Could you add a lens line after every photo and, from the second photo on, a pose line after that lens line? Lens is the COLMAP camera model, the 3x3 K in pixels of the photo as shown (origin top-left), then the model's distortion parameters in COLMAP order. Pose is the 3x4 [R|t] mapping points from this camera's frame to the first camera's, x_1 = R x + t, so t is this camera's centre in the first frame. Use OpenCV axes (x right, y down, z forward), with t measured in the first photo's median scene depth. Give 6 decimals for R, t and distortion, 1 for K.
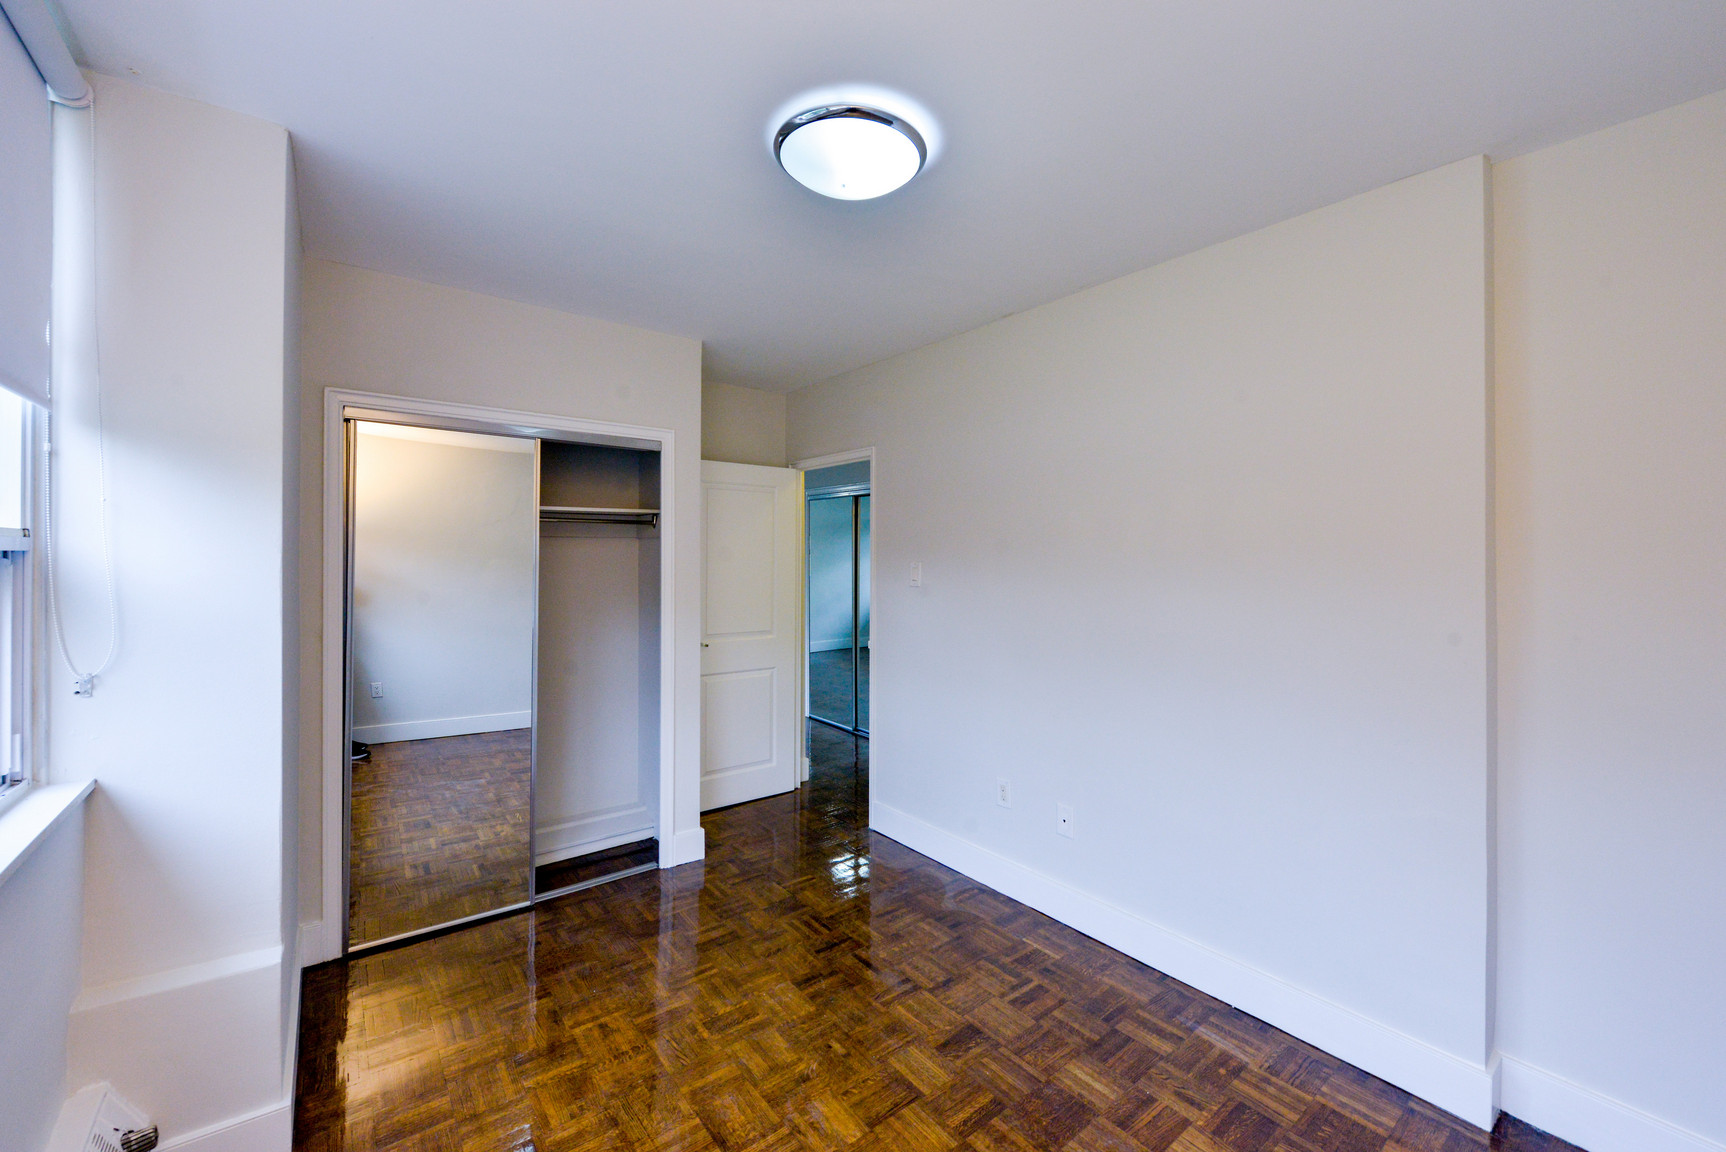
lens RADIAL K [[692.0, 0, 867.6], [0, 692.0, 534.5], [0, 0, 1]] dist [0.002074, -0.005227]
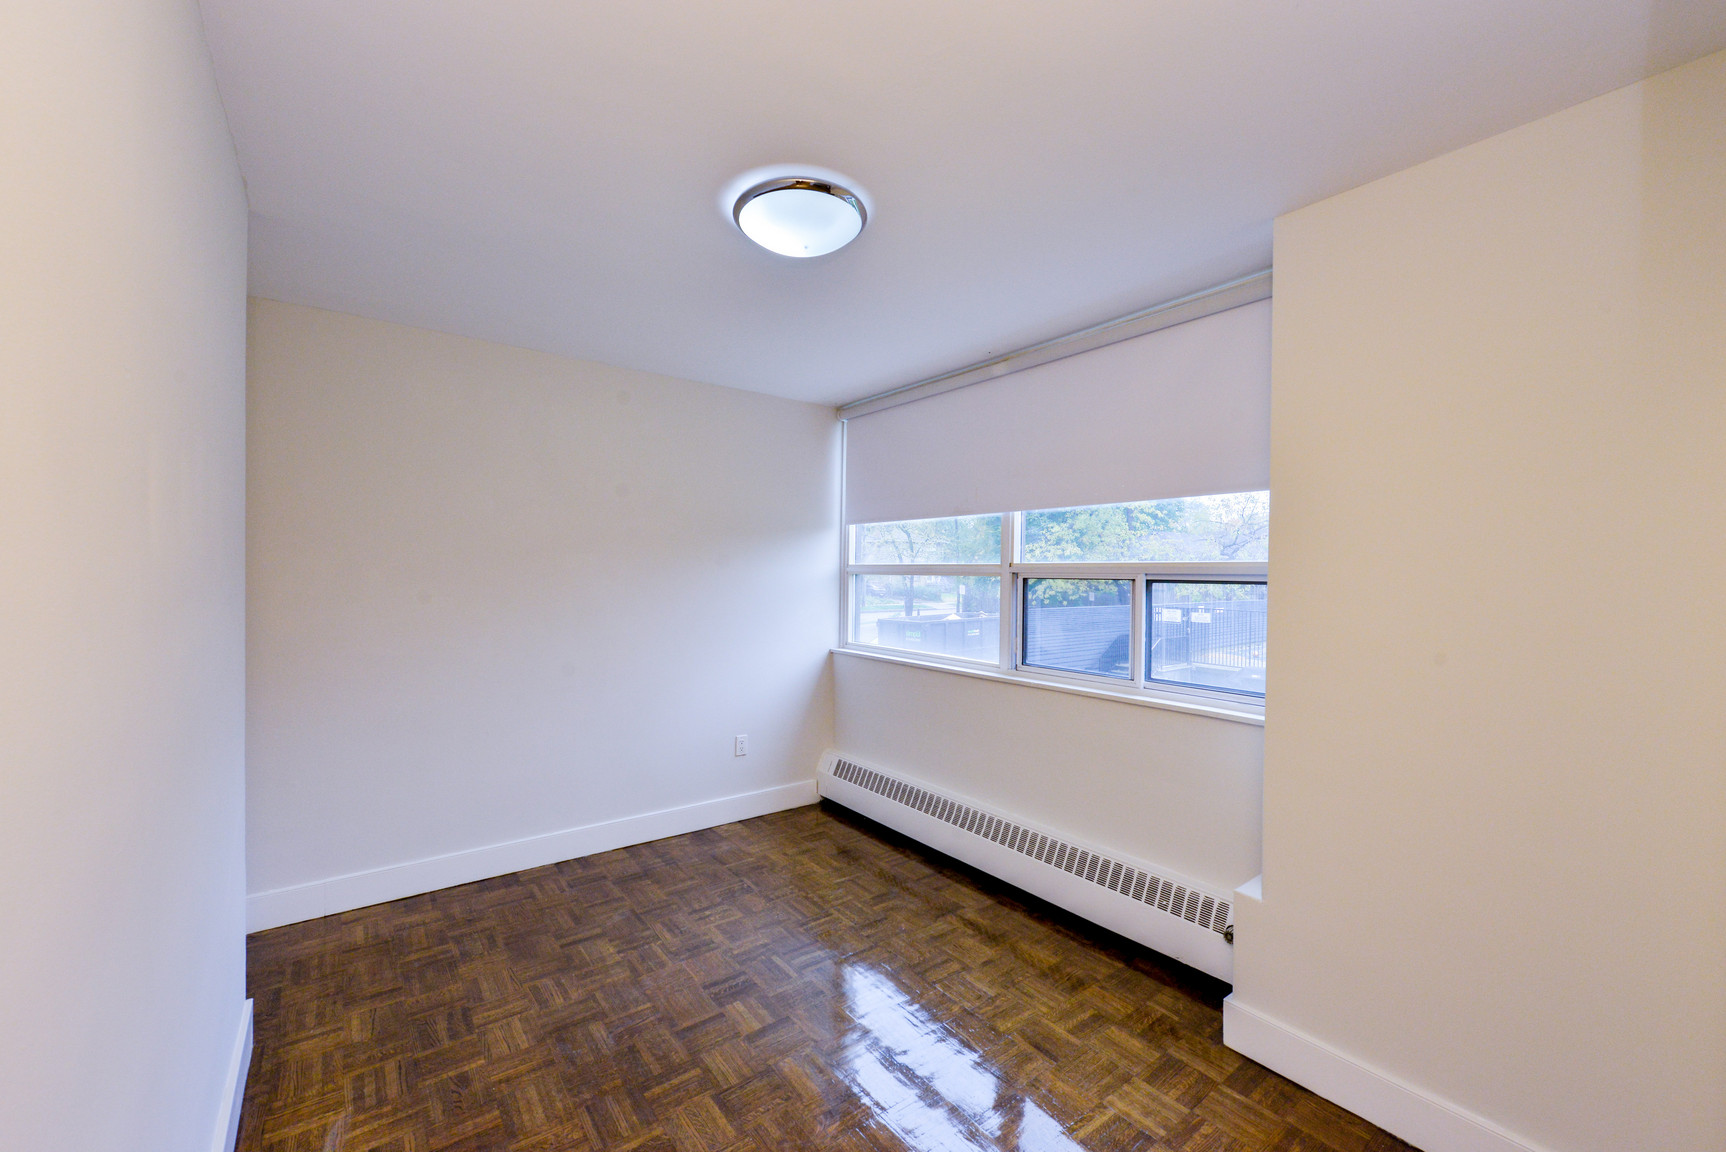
lens RADIAL K [[681.2, 0, 860.0], [0, 681.2, 582.1], [0, 0, 1]] dist [0.000219, -0.003318]
pose [[-0.999728, -0.014244, 0.018486, -0.146556], [-0.014180, 0.999893, 0.003579, 0.047016], [-0.018535, 0.003315, -0.999823, 2.014085]]
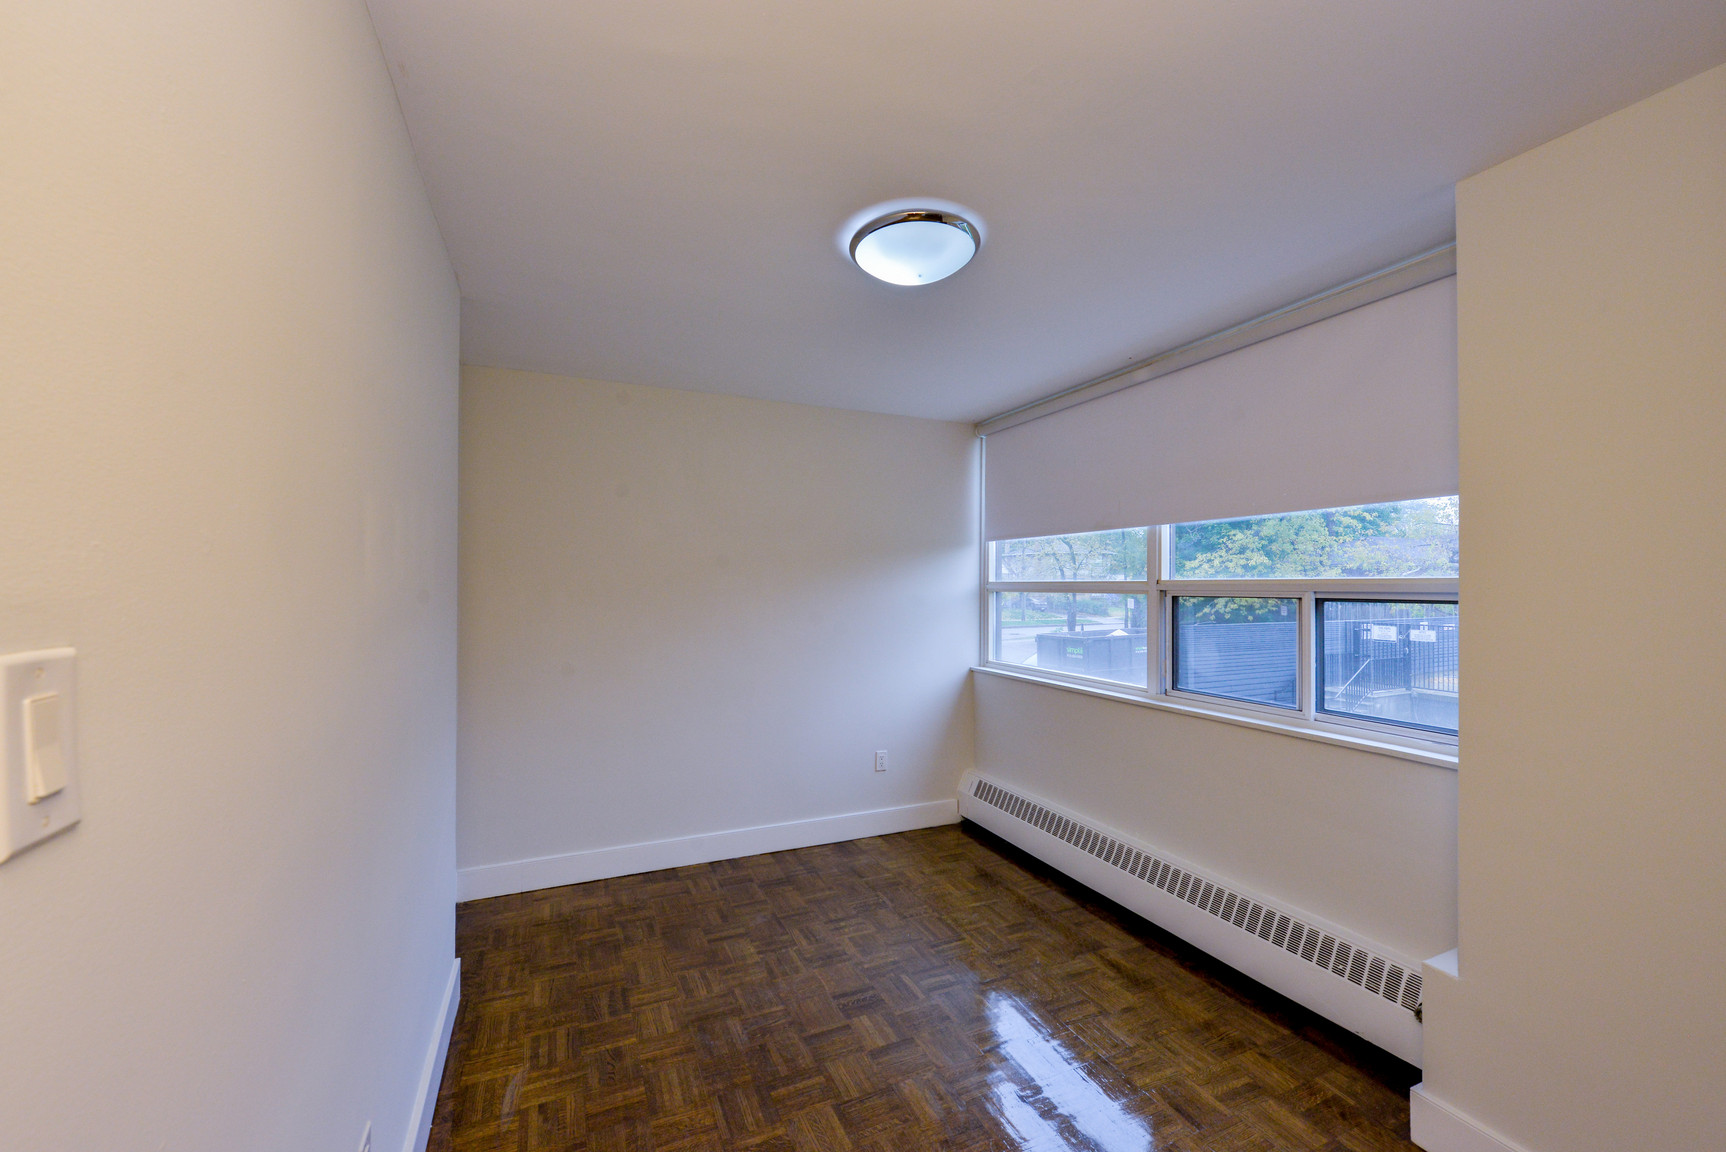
lens RADIAL K [[681.2, 0, 860.0], [0, 681.2, 582.1], [0, 0, 1]] dist [0.000219, -0.003318]
pose [[-0.969050, -0.004401, 0.246827, -0.212027], [-0.008177, 0.999865, -0.014273, 0.033141], [-0.246730, -0.015850, -0.968955, 2.018678]]
